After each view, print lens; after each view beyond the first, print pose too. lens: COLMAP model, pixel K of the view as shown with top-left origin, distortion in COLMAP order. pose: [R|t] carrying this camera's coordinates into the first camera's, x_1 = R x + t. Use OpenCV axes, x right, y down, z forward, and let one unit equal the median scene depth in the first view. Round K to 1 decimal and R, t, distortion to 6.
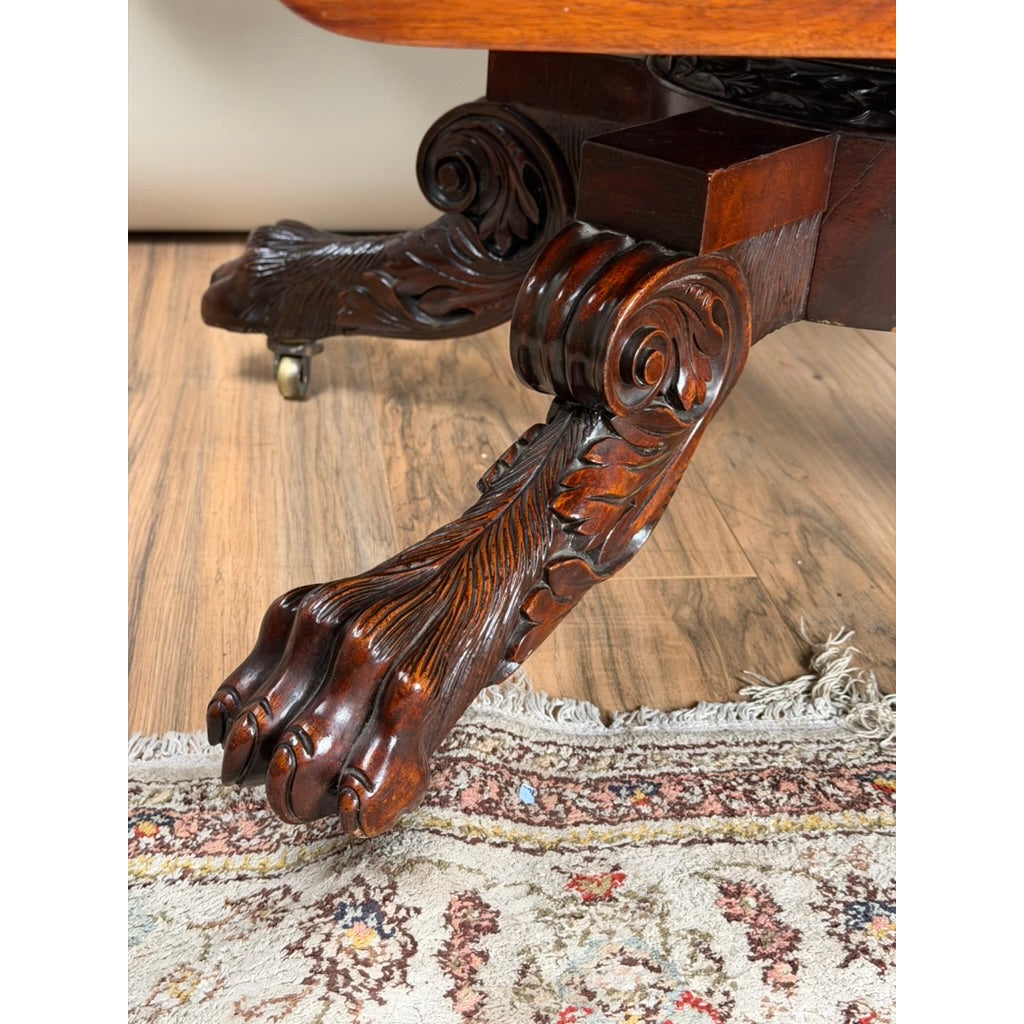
lens RADIAL K [[1412.2, 0, 512.0], [0, 1412.2, 512.0], [0, 0, 1]] dist [0.169596, -0.278329]
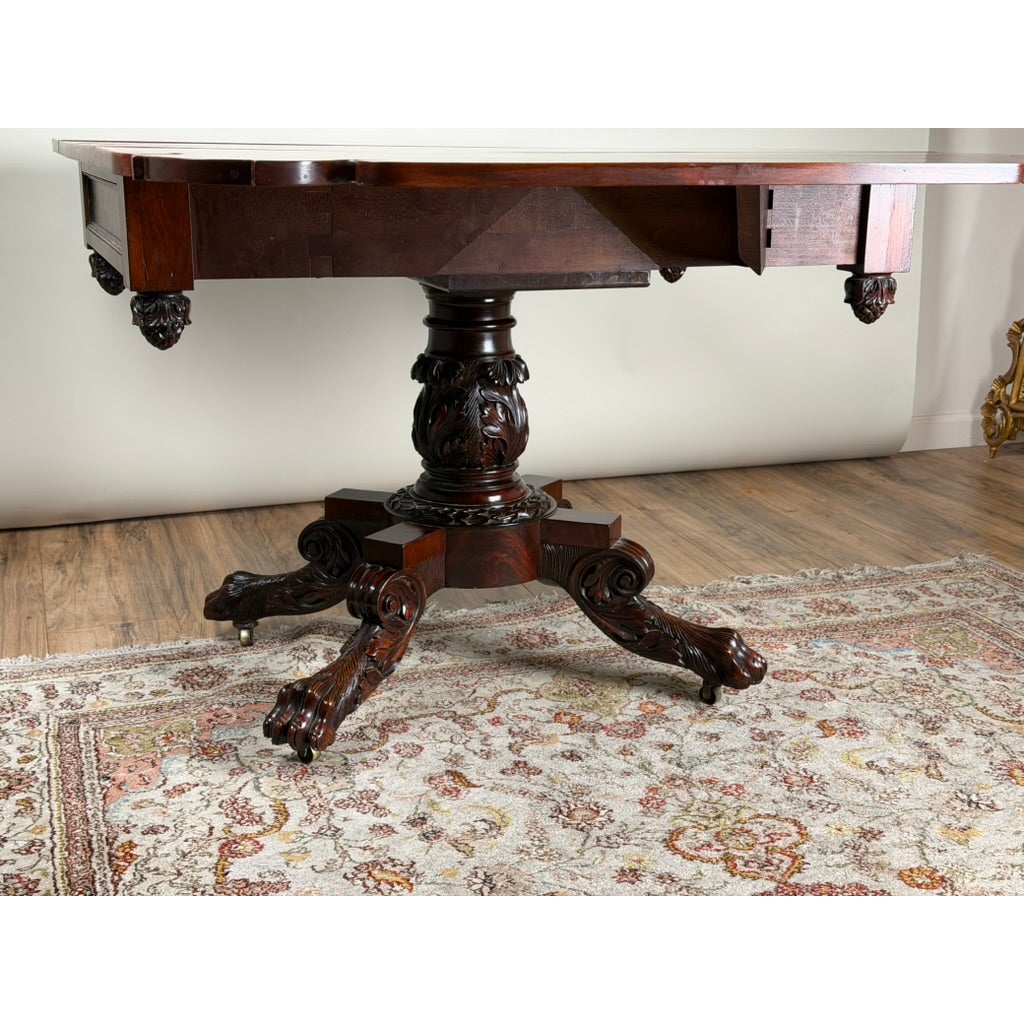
lens RADIAL K [[1412.2, 0, 512.0], [0, 1412.2, 512.0], [0, 0, 1]] dist [0.169596, -0.278329]
pose [[0.984729, -0.090227, 0.148888, -0.085182], [0.120160, 0.971096, -0.206237, 0.356380], [-0.125976, 0.220978, 0.967108, -2.013549]]
